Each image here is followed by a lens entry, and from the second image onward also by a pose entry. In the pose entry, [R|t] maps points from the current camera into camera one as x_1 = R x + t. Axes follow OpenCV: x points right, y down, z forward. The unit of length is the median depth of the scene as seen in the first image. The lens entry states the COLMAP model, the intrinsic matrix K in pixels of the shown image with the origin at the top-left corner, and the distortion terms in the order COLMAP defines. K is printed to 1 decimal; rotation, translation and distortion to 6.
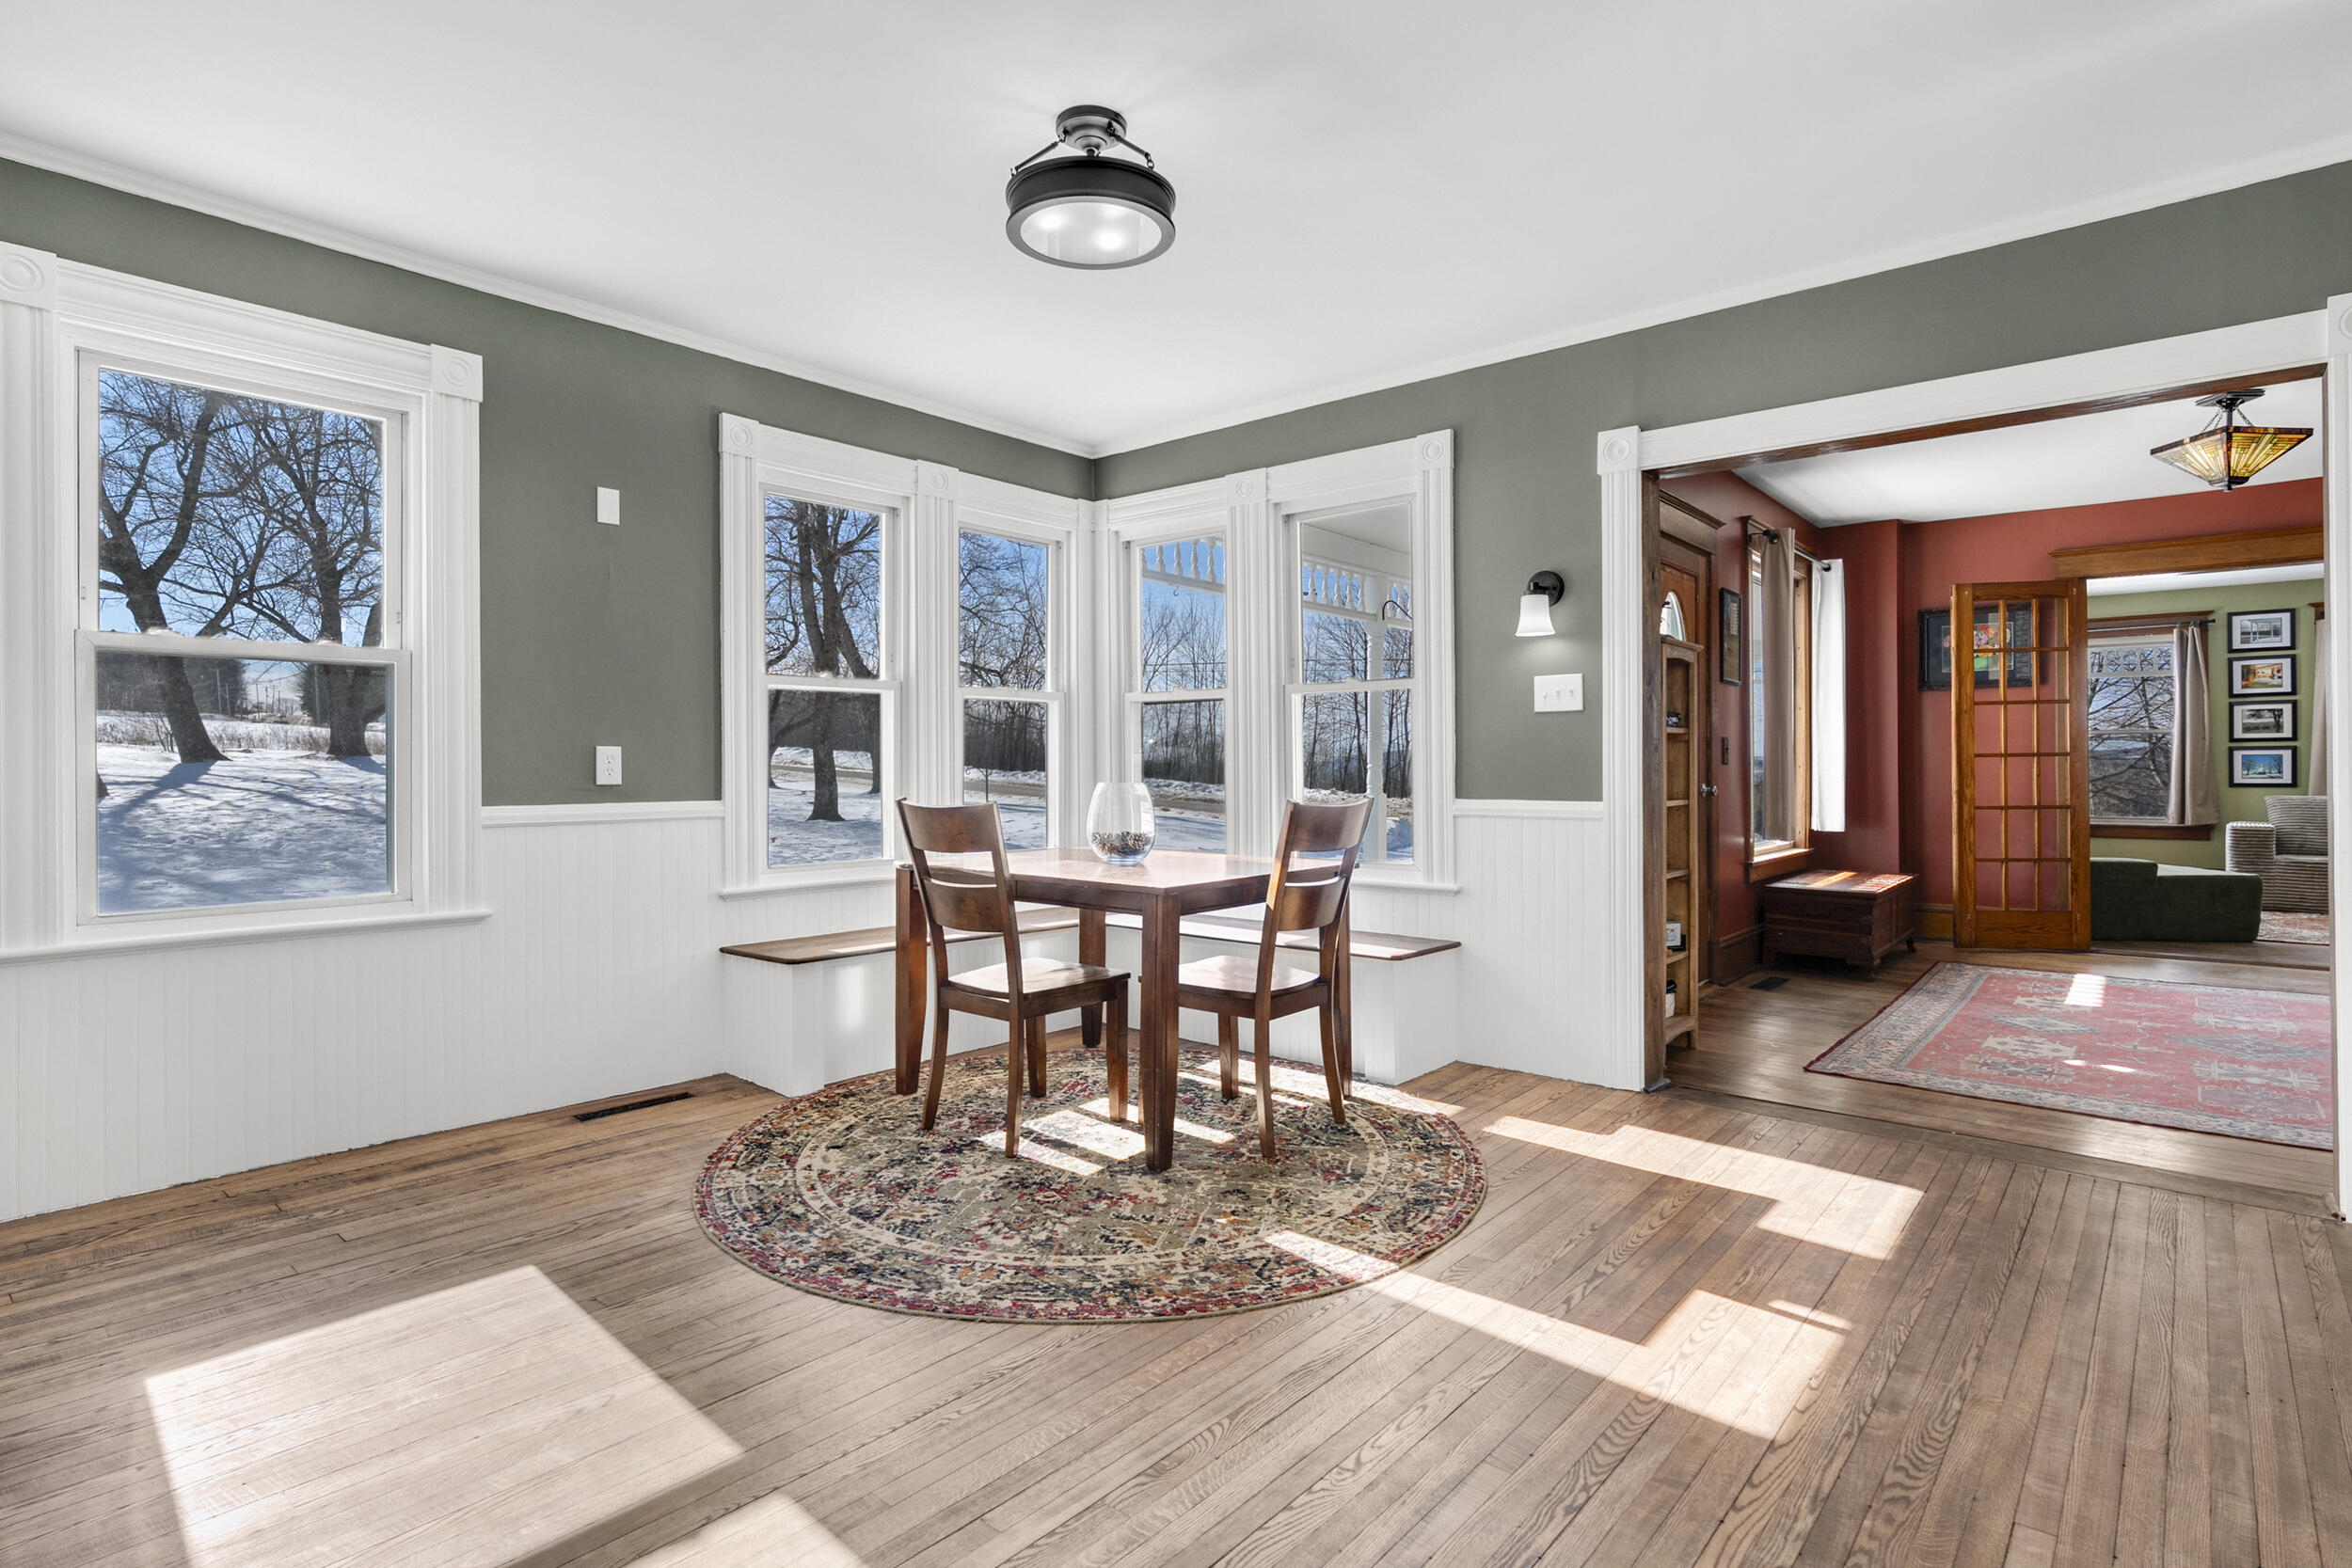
lens RADIAL K [[1117.1, 0, 1182.9], [0, 1117.1, 774.9], [0, 0, 1]] dist [-0.009782, -0.000060]
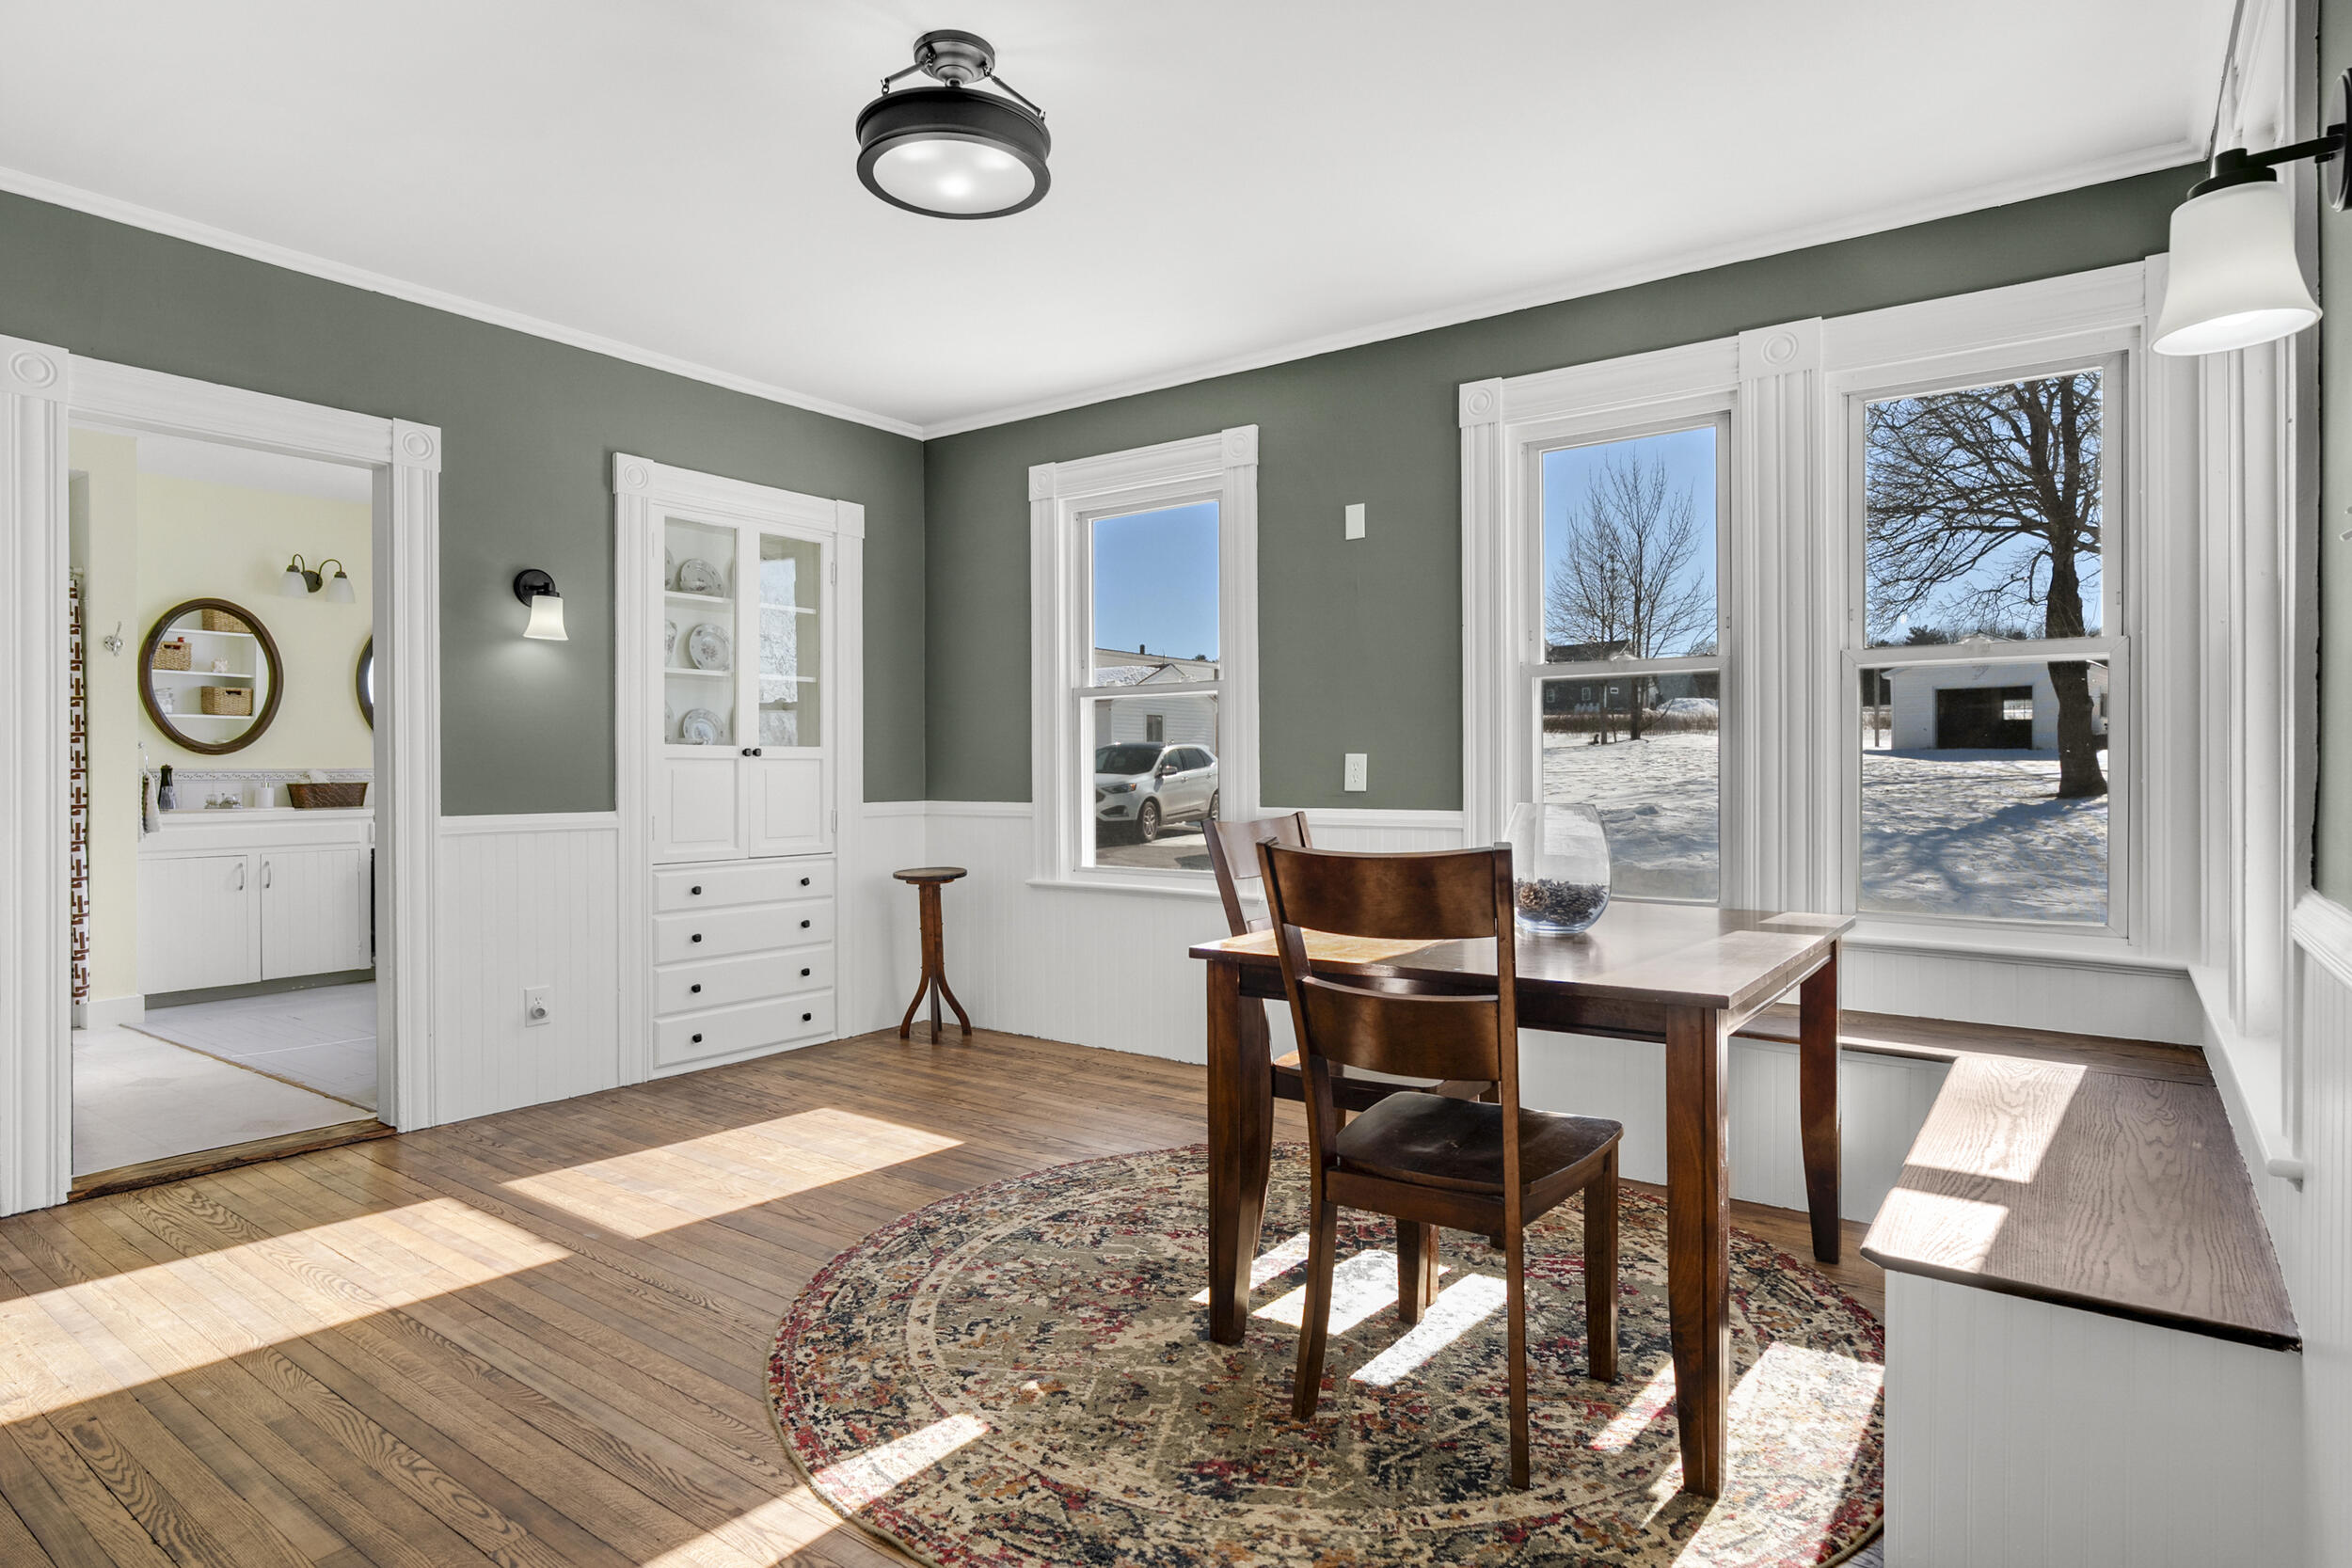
lens RADIAL K [[1244.0, 0, 1185.0], [0, 1244.0, 772.4], [0, 0, 1]] dist [-0.006245, -0.000029]
pose [[0.124084, 0.006043, -0.992253, 0.870849], [-0.012122, 0.999916, 0.004574, -0.015881], [0.992198, 0.011461, 0.124147, 0.993915]]
